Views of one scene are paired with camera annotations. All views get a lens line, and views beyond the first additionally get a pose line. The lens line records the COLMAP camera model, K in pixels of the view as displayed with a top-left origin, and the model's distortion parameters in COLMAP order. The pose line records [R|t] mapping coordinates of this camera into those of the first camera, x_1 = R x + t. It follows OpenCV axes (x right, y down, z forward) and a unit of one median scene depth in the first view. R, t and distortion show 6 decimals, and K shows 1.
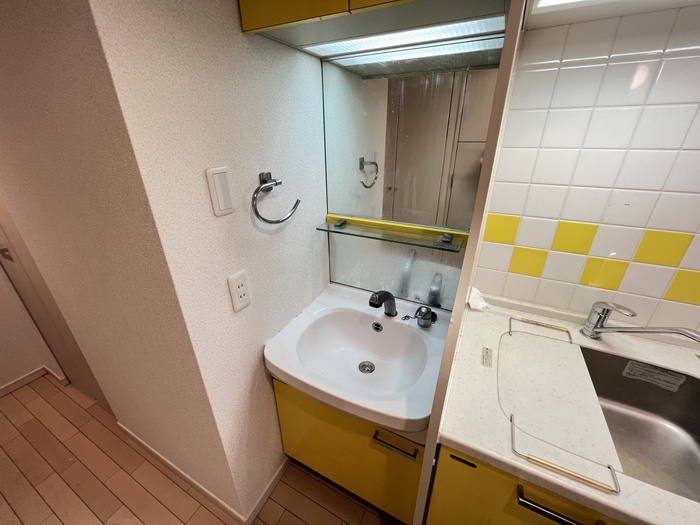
lens RADIAL K [[279.8, 0, 350.0], [0, 279.8, 262.5], [0, 0, 1]] dist [-0.002459, -0.000176]
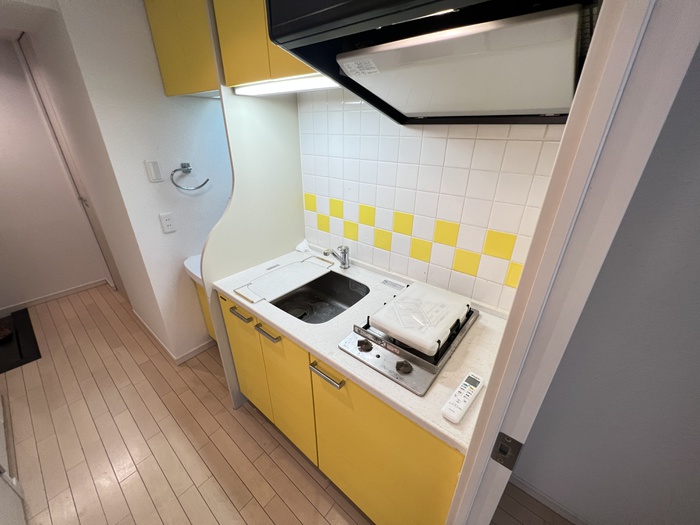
lens RADIAL K [[279.8, 0, 350.0], [0, 279.8, 262.5], [0, 0, 1]] dist [-0.002459, -0.000176]
pose [[0.975379, 0.110434, -0.190895, 1.220979], [-0.108327, 0.993883, 0.021474, 0.192835], [0.192099, -0.000266, 0.981376, -0.661856]]
